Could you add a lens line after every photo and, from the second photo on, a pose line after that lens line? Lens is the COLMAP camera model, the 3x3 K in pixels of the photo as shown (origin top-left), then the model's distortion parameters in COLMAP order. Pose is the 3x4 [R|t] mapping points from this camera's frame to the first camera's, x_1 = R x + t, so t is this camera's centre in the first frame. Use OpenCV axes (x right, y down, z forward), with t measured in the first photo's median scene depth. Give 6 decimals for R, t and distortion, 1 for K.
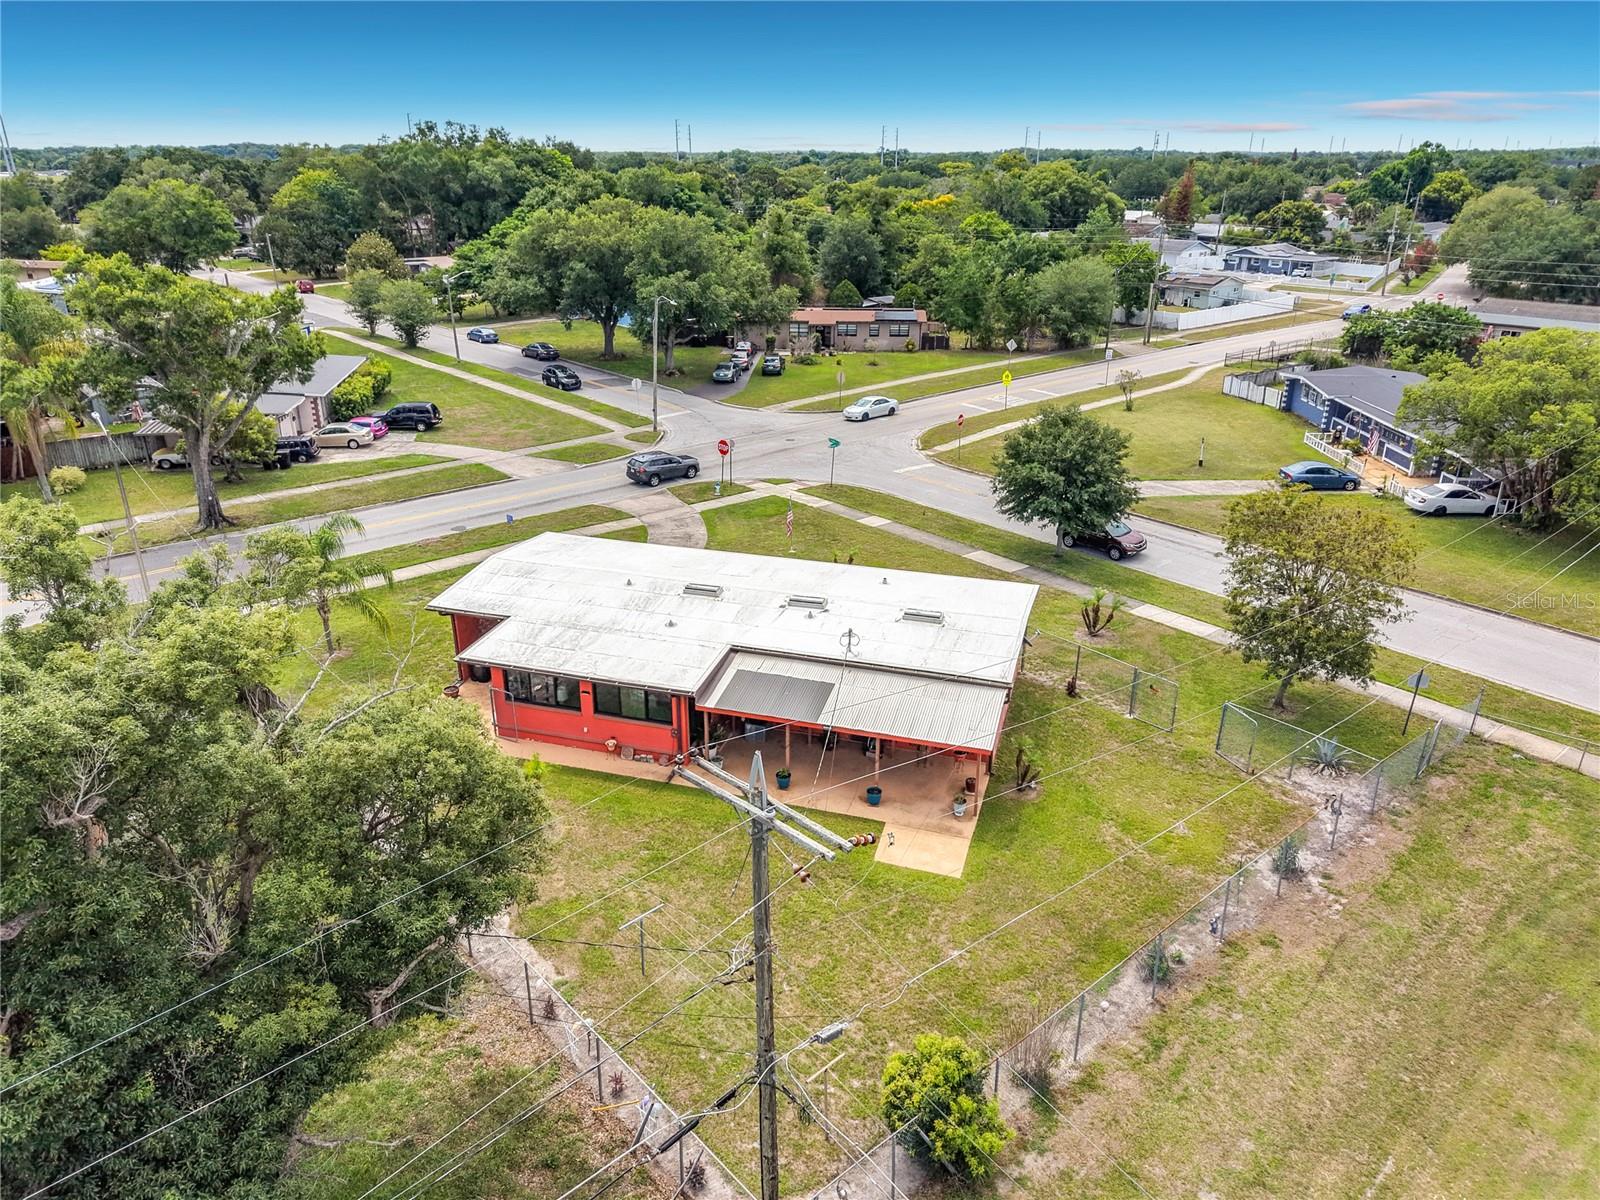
lens RADIAL K [[1122.4, 0, 798.4], [0, 1122.4, 590.1], [0, 0, 1]] dist [0.049610, -0.074628]
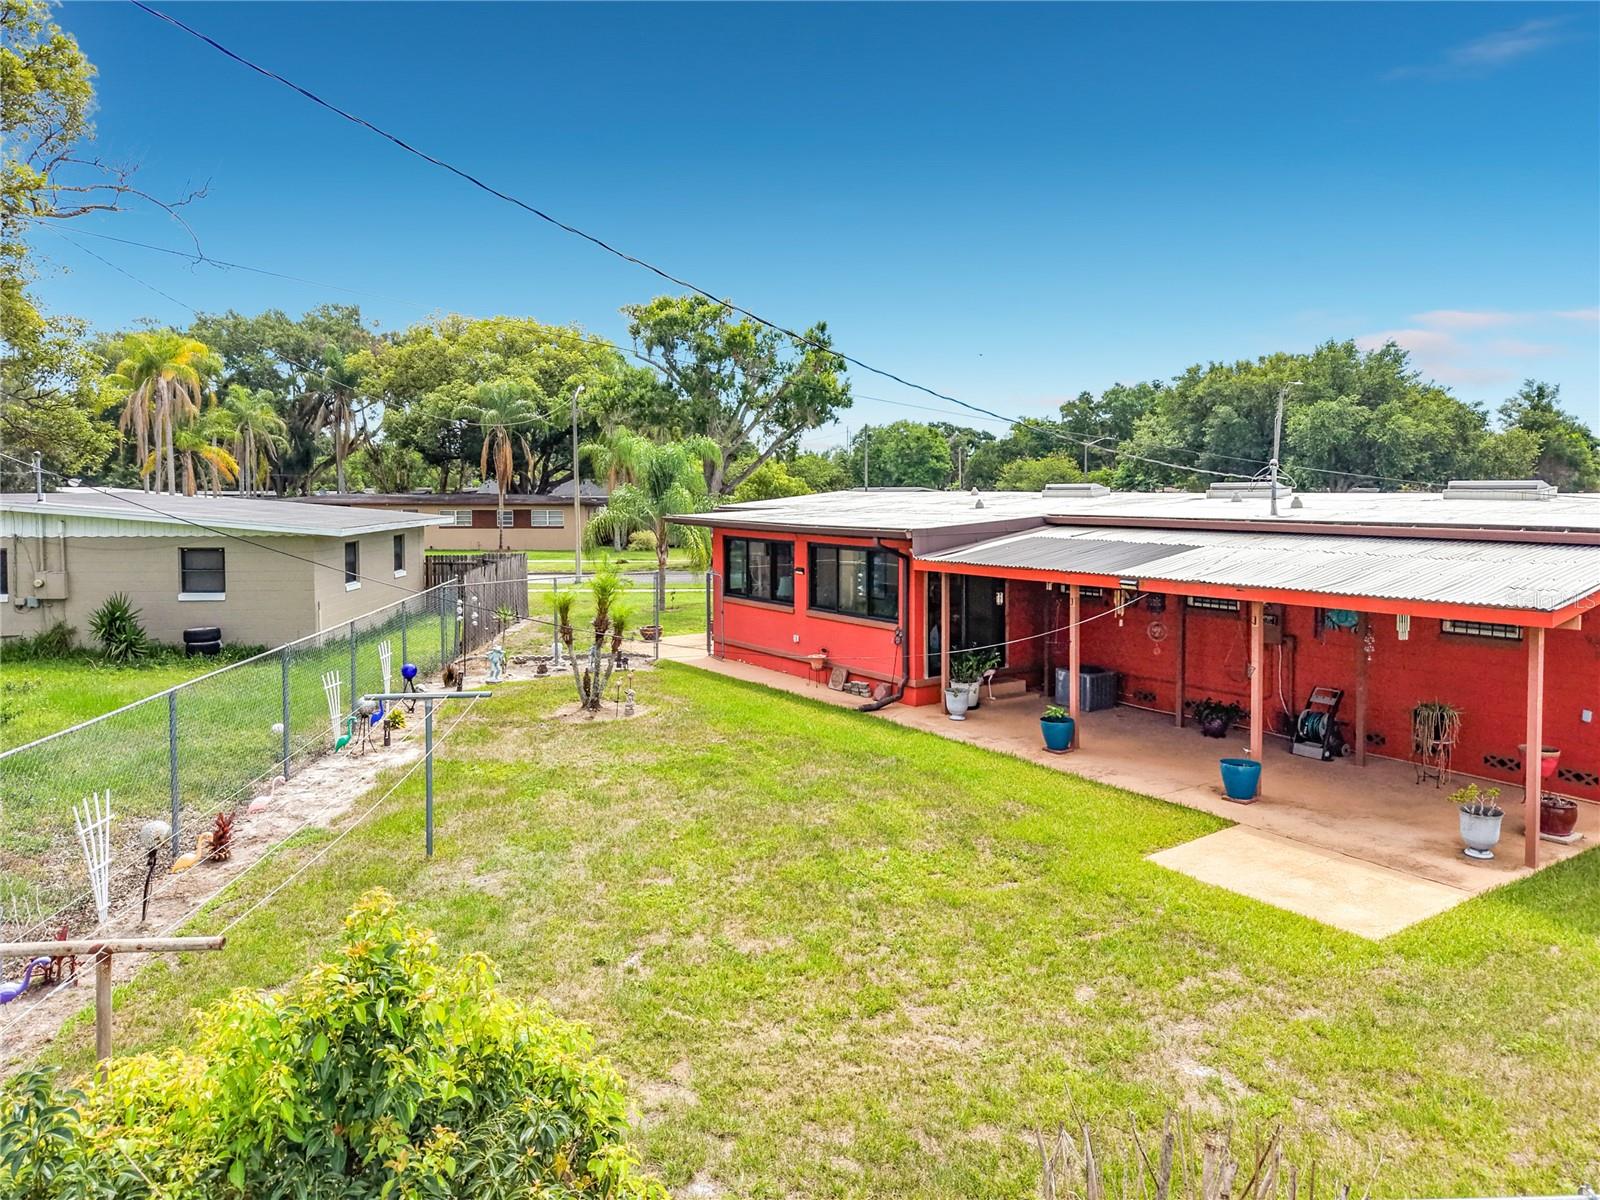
lens RADIAL K [[1111.0, 0, 768.6], [0, 1111.0, 532.8], [0, 0, 1]] dist [0.048203, -0.053068]
pose [[0.778166, 0.023097, -0.627634, 0.099169], [-0.230569, 0.940052, -0.251276, 0.128598], [0.584205, 0.340247, 0.736842, 0.306781]]
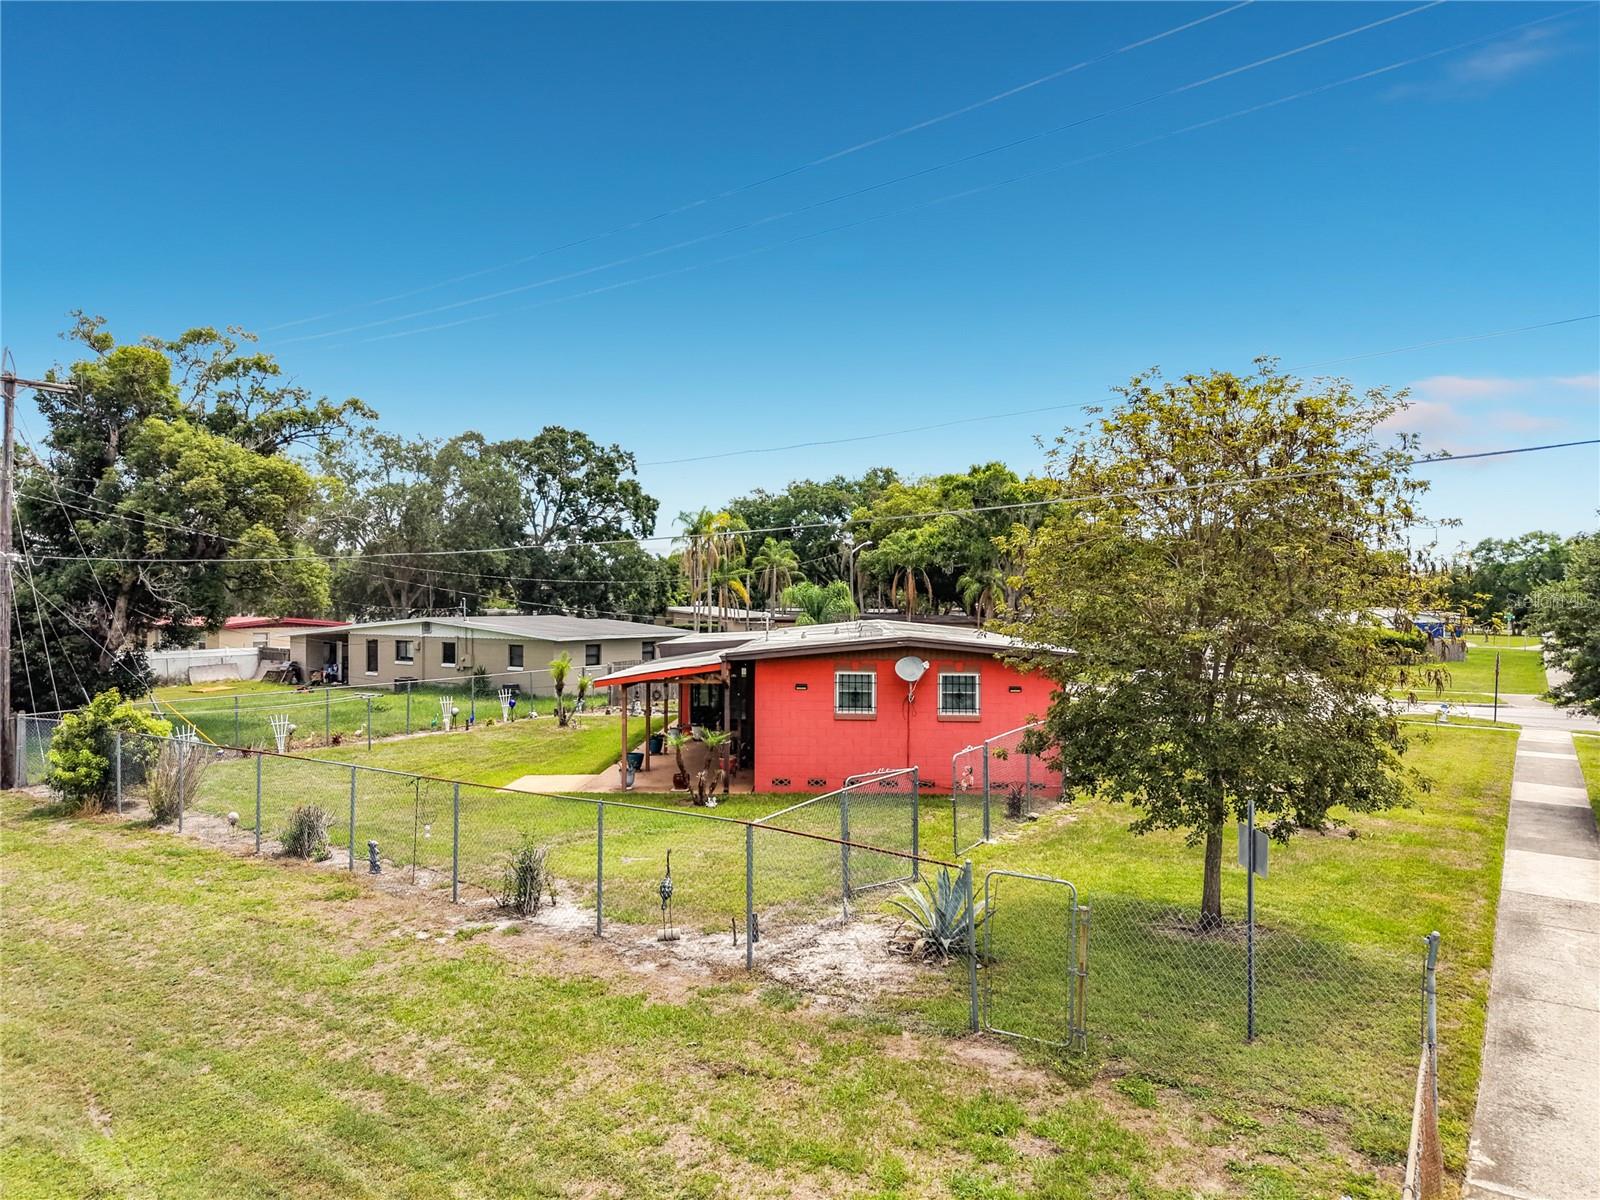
lens RADIAL K [[1101.5, 0, 781.9], [0, 1101.5, 603.7], [0, 0, 1]] dist [0.011644, -0.007316]
pose [[0.234371, 0.000643, -0.972147, 0.485412], [-0.363823, 0.927387, -0.087099, 0.056293], [0.901501, 0.374103, 0.217587, 0.464249]]
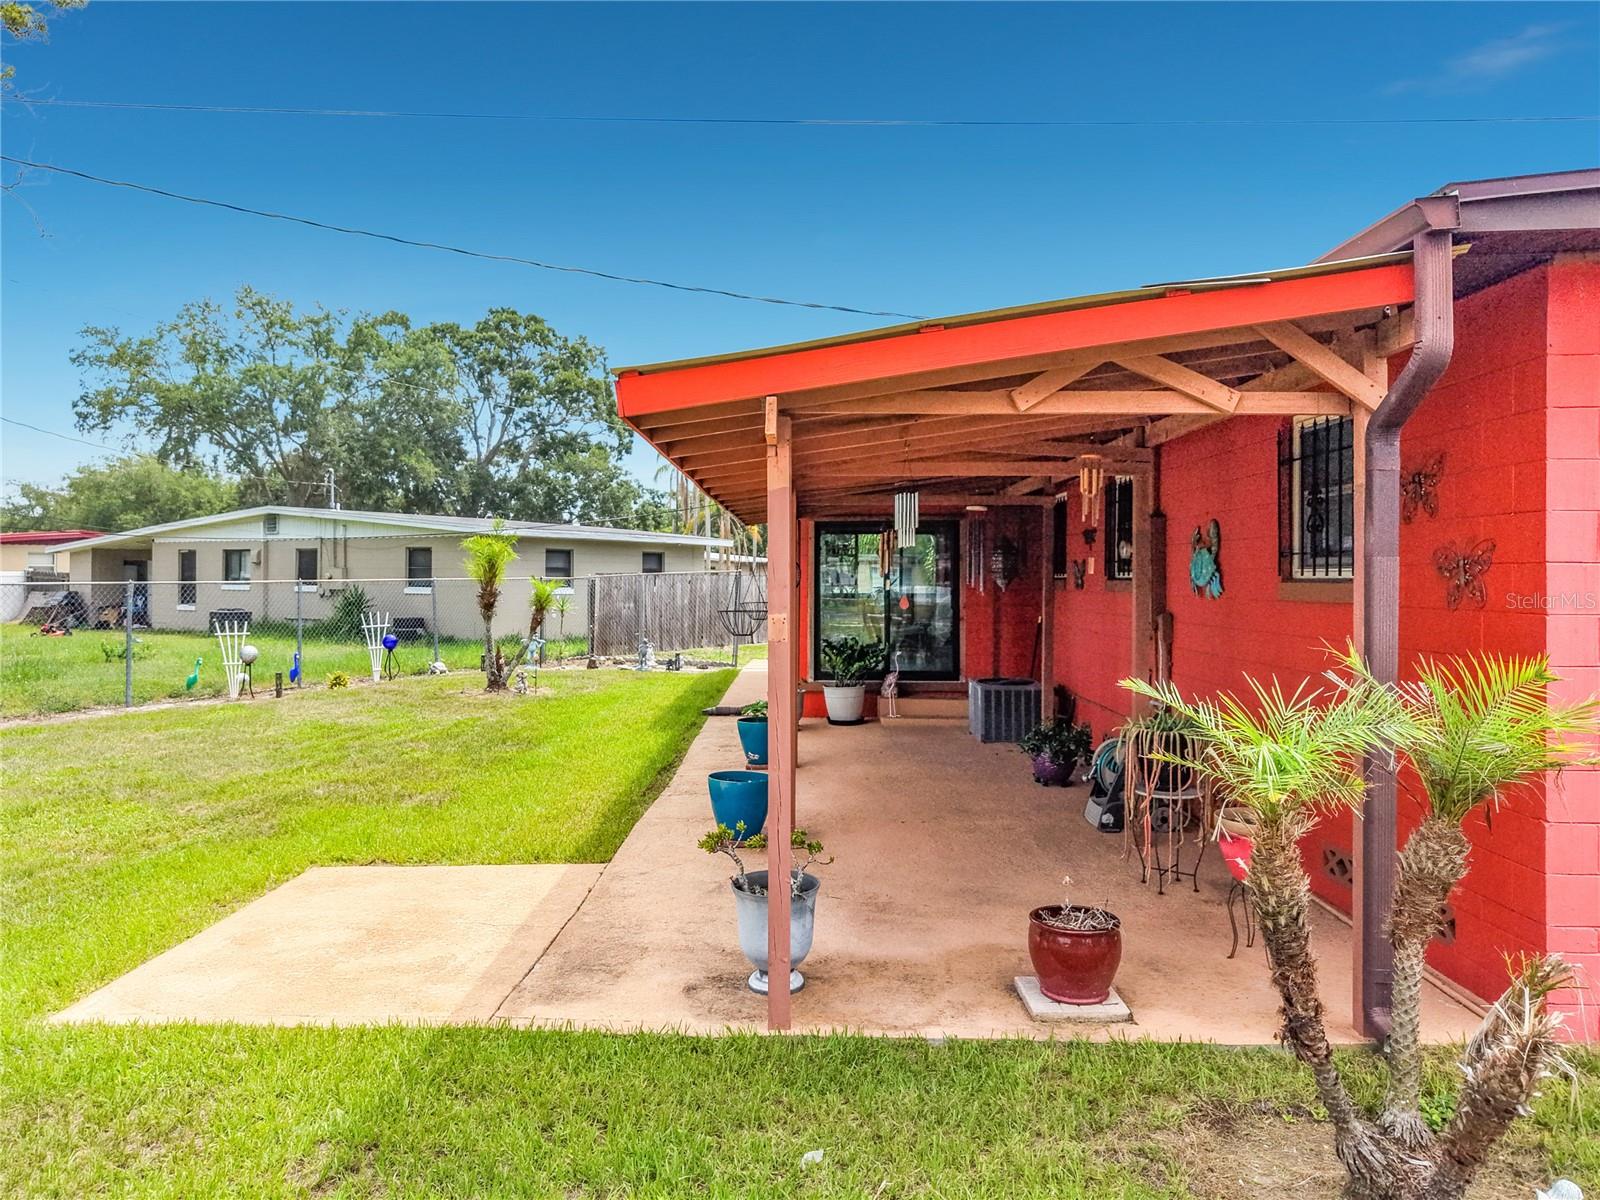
lens RADIAL K [[1099.5, 0, 782.1], [0, 1099.5, 583.8], [0, 0, 1]] dist [0.003032, 0.002332]
pose [[0.271657, 0.006131, -0.962375, 0.151973], [-0.362411, 0.927020, -0.096395, 0.086041], [0.891550, 0.374961, 0.254054, 0.496762]]
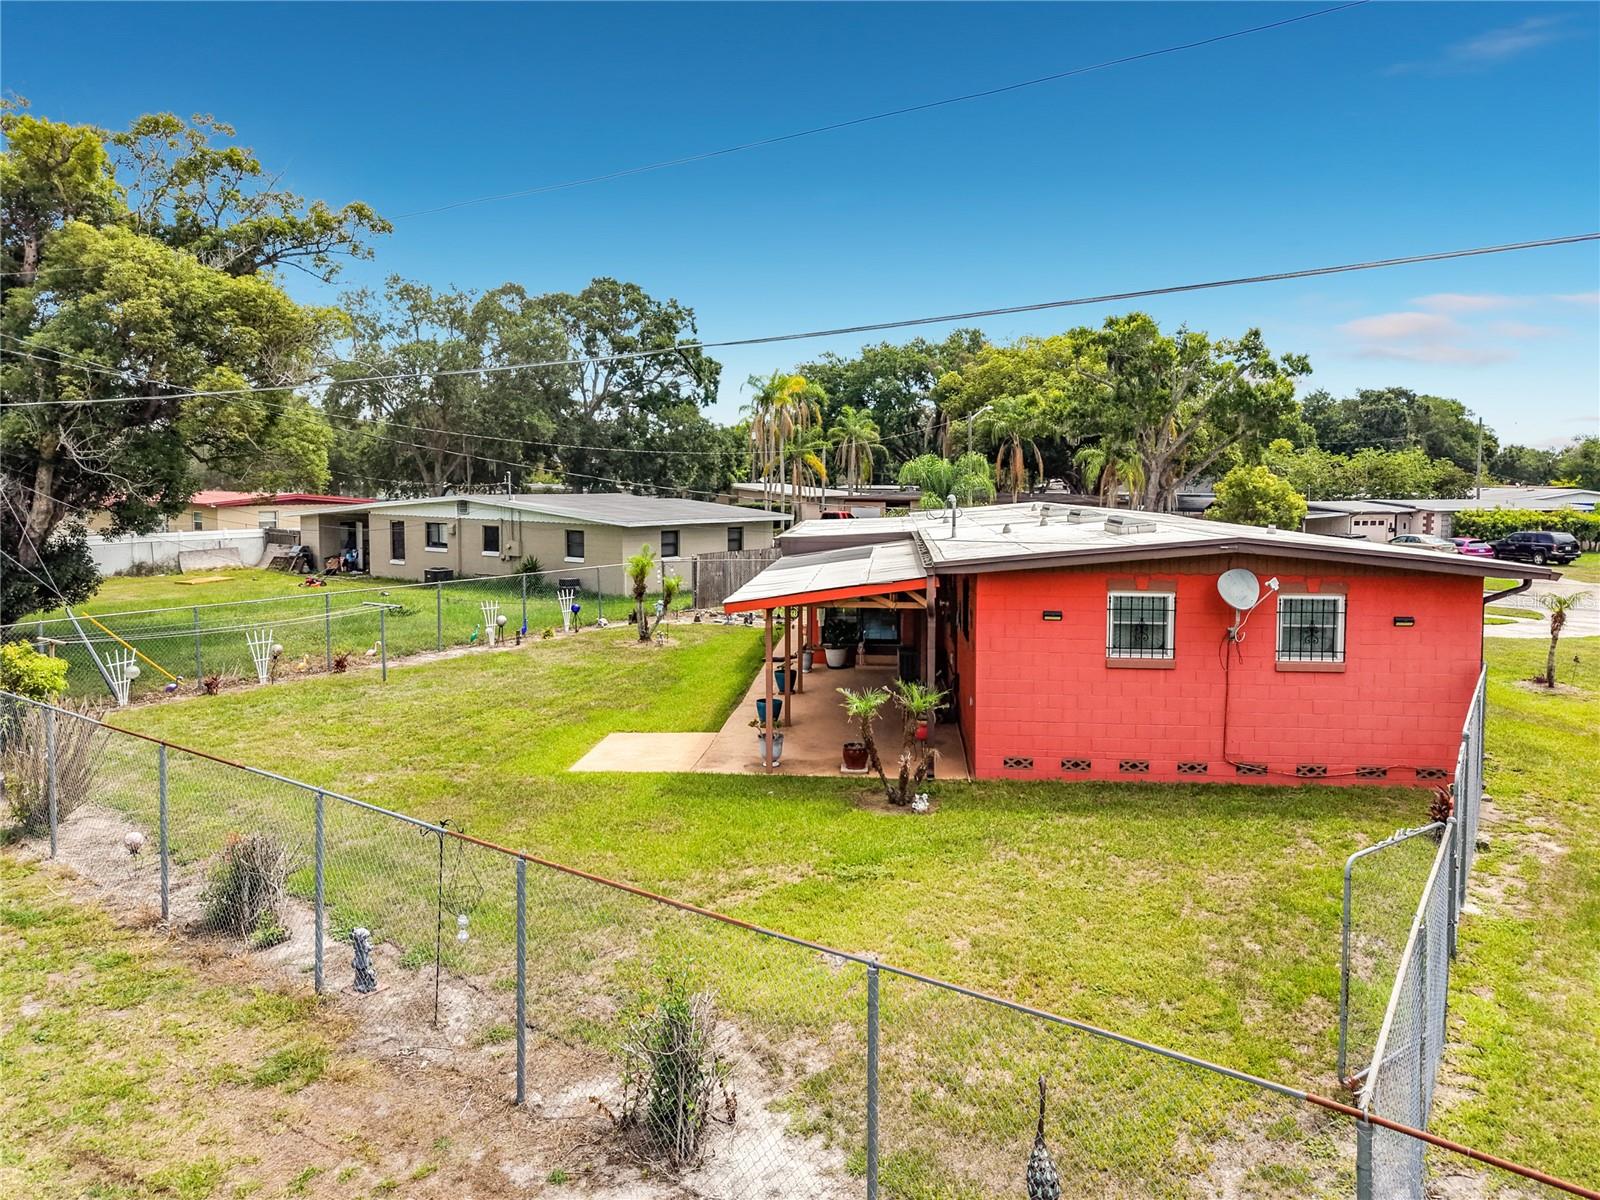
lens RADIAL K [[1102.0, 0, 824.0], [0, 1102.0, 549.9], [0, 0, 1]] dist [0.032929, 0.000951]
pose [[0.235792, 0.064087, -0.969688, 0.335270], [-0.367174, 0.929736, -0.027837, 0.059379], [0.899770, 0.362608, 0.242755, 0.454805]]
